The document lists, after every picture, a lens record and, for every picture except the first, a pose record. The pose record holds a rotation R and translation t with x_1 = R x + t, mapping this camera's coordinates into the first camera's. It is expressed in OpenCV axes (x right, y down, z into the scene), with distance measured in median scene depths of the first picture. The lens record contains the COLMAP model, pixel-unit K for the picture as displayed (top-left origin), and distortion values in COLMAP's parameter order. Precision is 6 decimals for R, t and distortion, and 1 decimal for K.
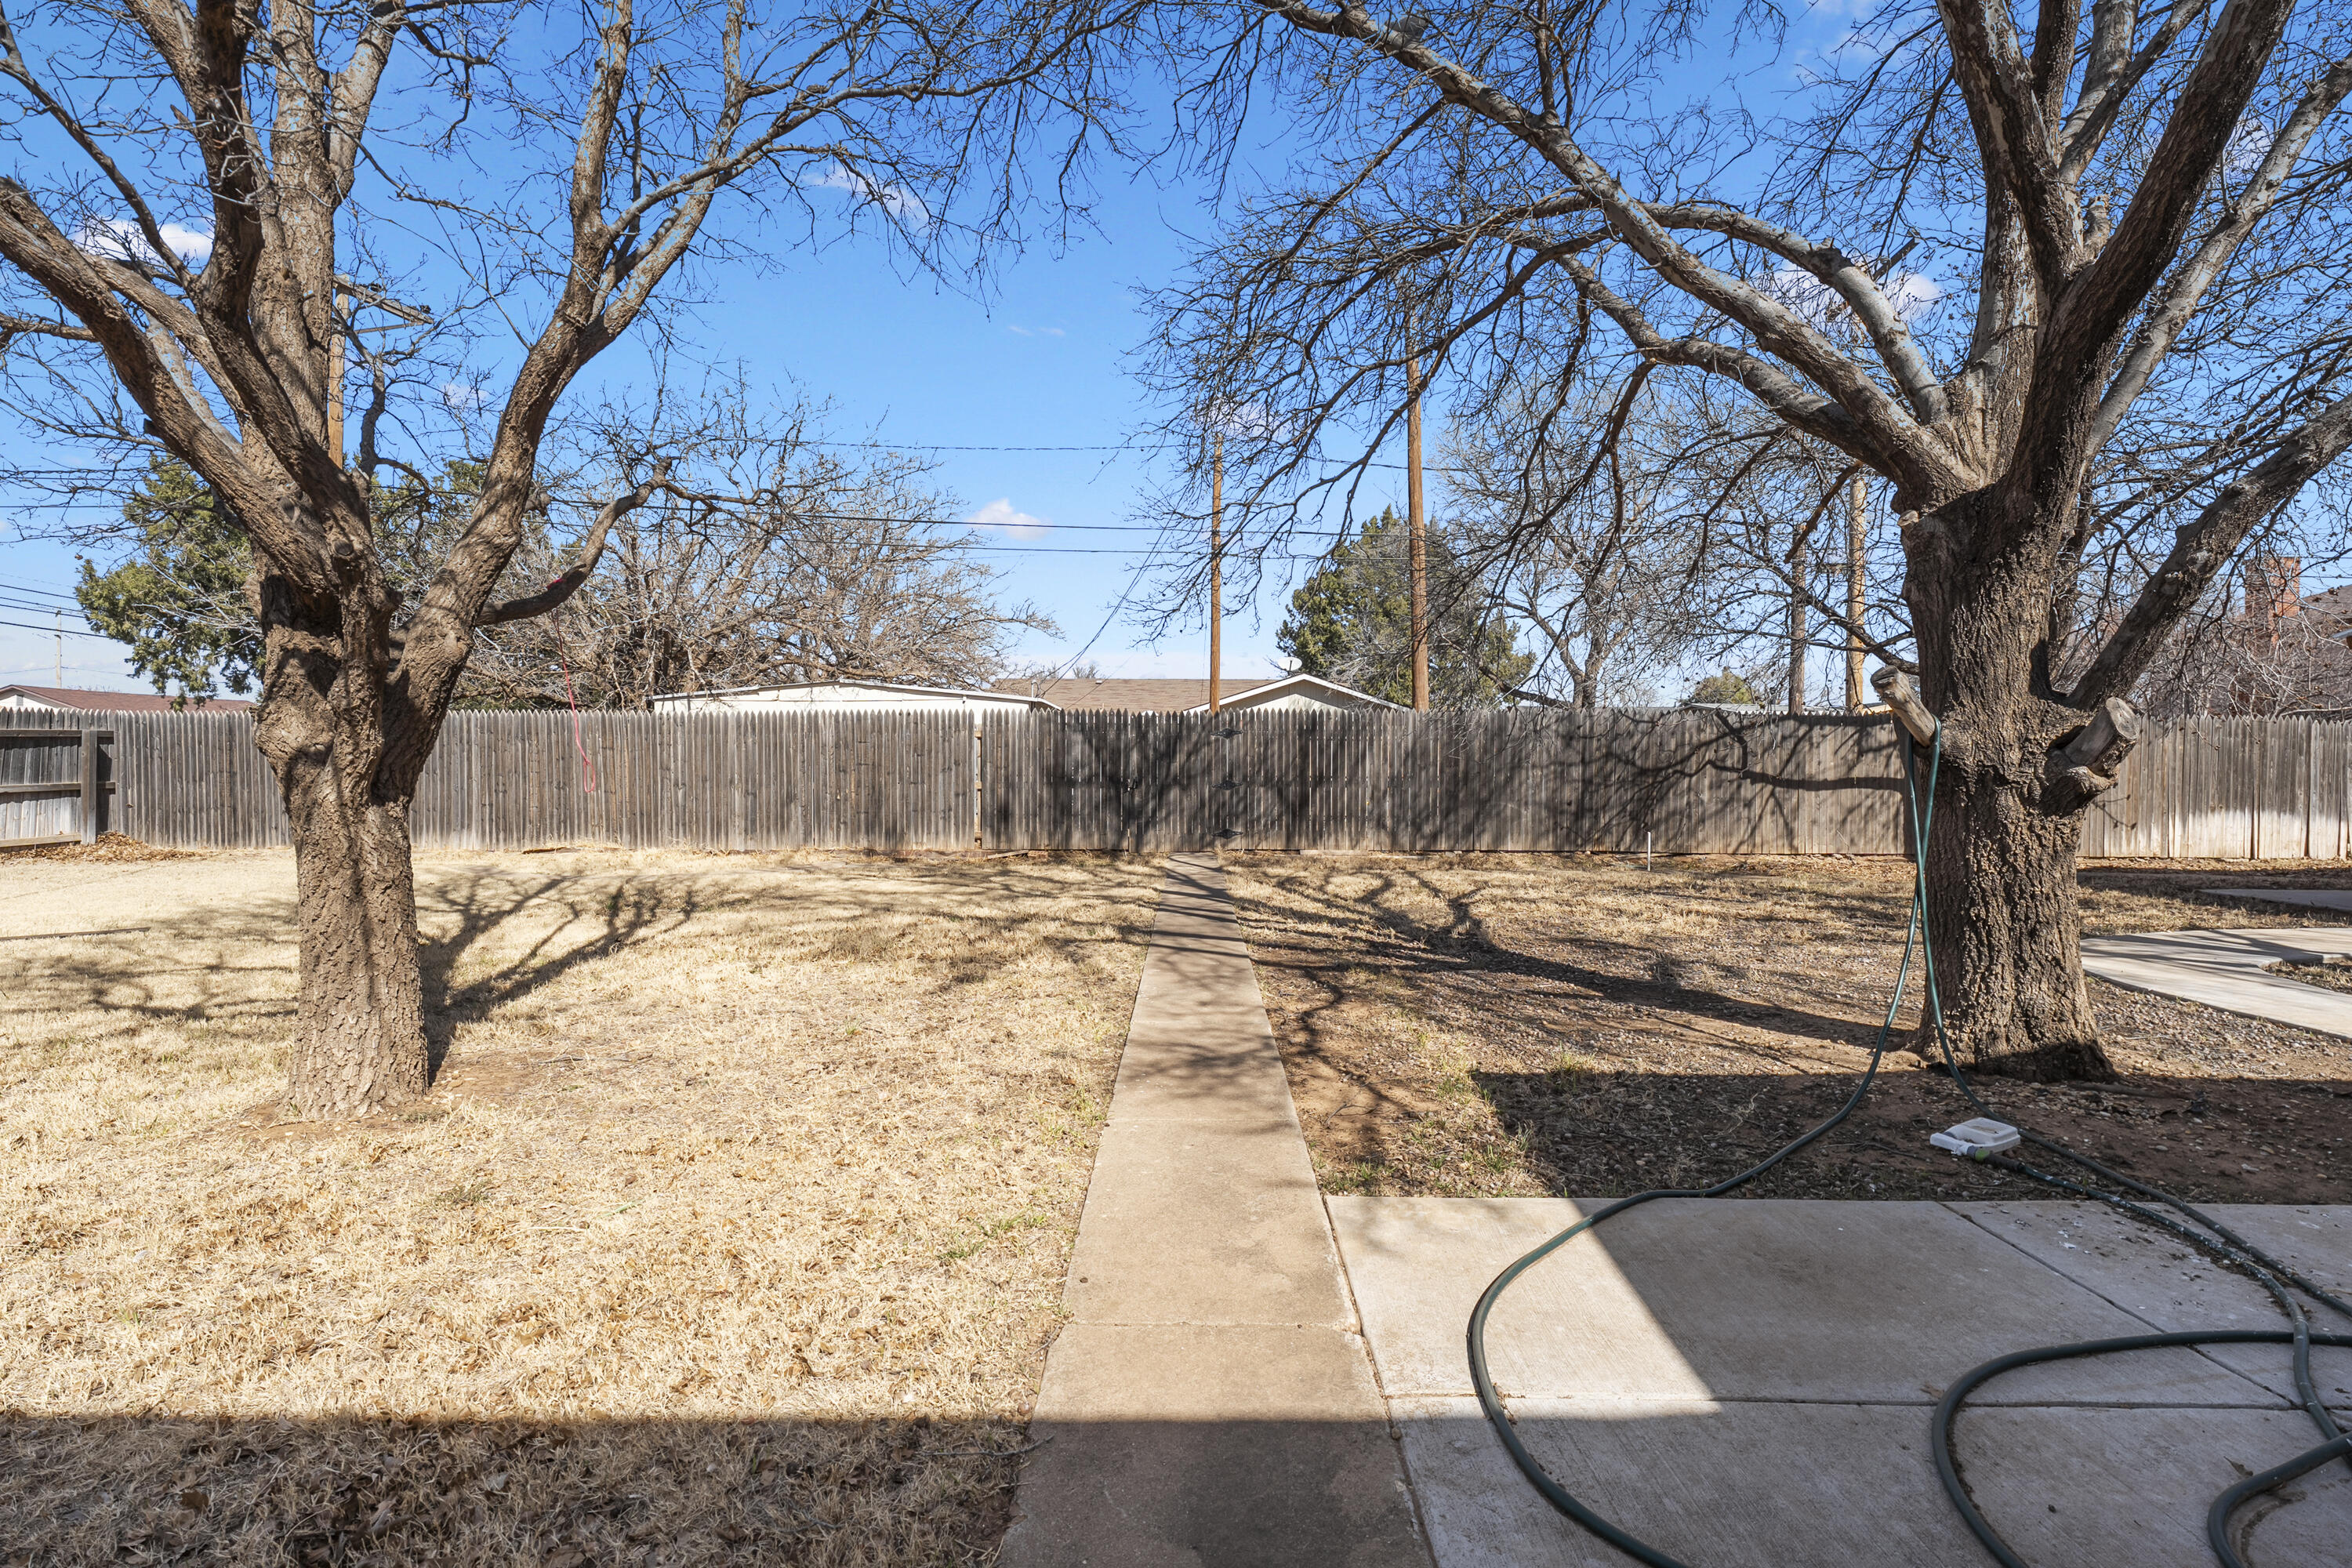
lens RADIAL K [[1063.5, 0, 1199.6], [0, 1063.5, 782.4], [0, 0, 1]] dist [0.000563, 0.000116]
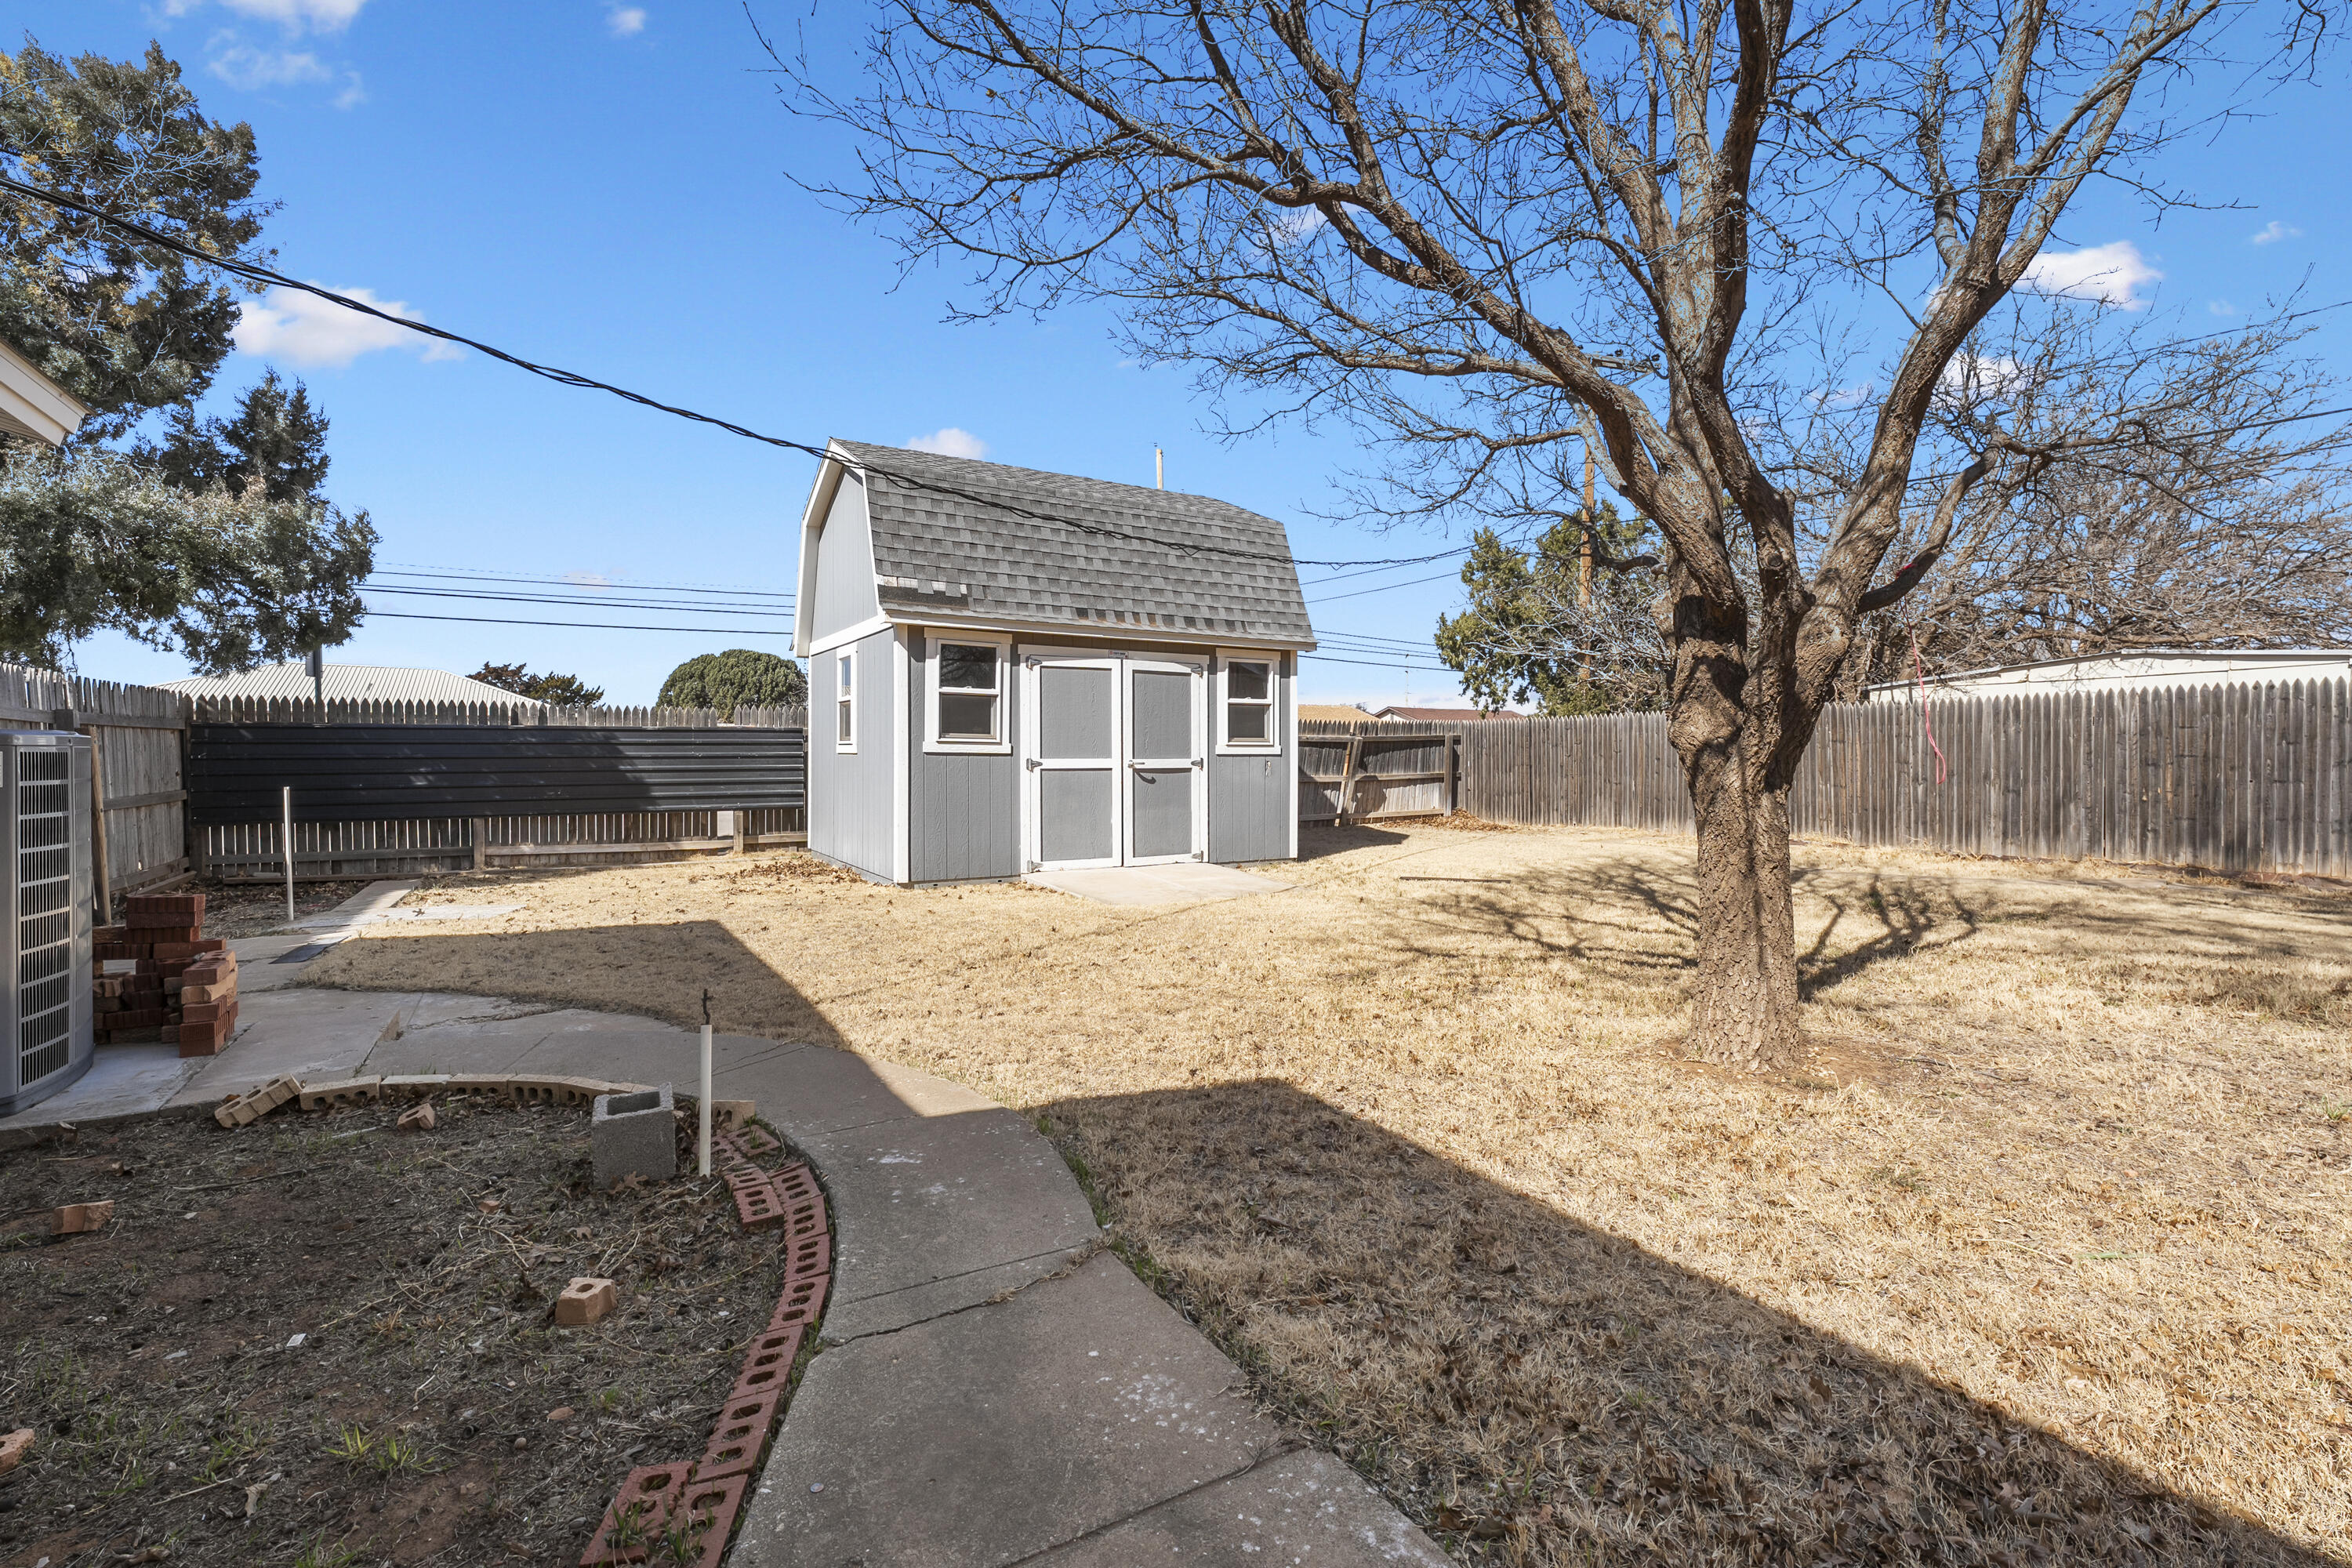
lens RADIAL K [[1063.5, 0, 1191.1], [0, 1063.5, 771.8], [0, 0, 1]] dist [0.000563, 0.000116]
pose [[0.512325, 0.007667, -0.858758, -0.132875], [-0.011354, 0.999933, 0.002154, 0.005126], [0.858717, 0.008647, 0.512377, -0.078129]]
